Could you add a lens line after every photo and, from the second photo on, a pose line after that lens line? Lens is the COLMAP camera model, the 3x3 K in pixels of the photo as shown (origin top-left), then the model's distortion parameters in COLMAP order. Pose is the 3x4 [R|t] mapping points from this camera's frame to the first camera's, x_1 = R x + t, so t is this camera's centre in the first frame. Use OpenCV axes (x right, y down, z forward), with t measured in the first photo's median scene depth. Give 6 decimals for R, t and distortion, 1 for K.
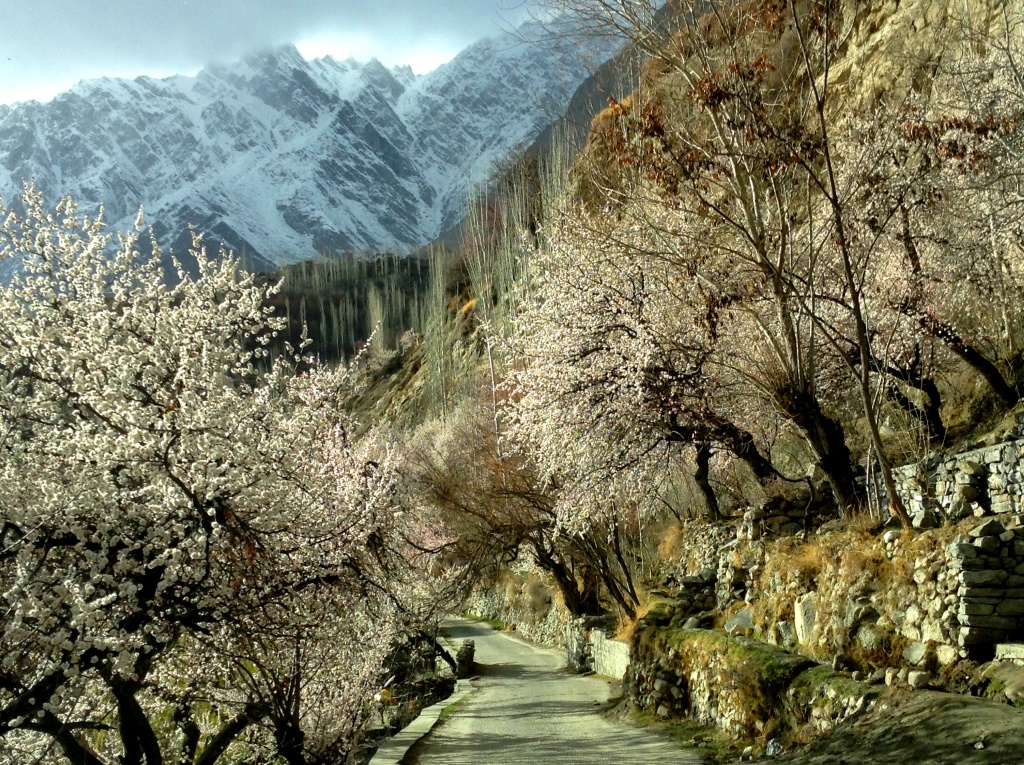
lens RADIAL K [[1329.5, 0, 512.0], [0, 1329.5, 382.5], [0, 0, 1]] dist [0.002009, -0.000304]
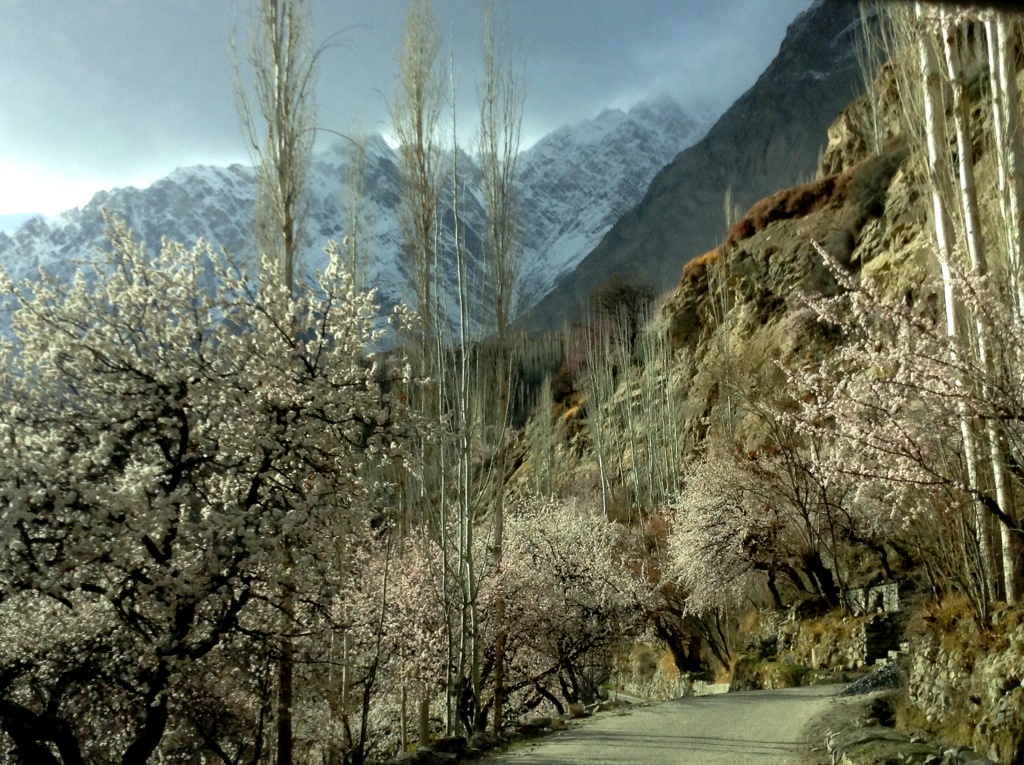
lens RADIAL K [[1310.0, 0, 513.6], [0, 1310.0, 439.4], [0, 0, 1]] dist [-0.003942, -0.002146]
pose [[0.998341, 0.014509, -0.055720, -0.061470], [-0.015519, 0.999722, -0.017730, -0.050546], [0.055447, 0.018565, 0.998289, -0.446336]]
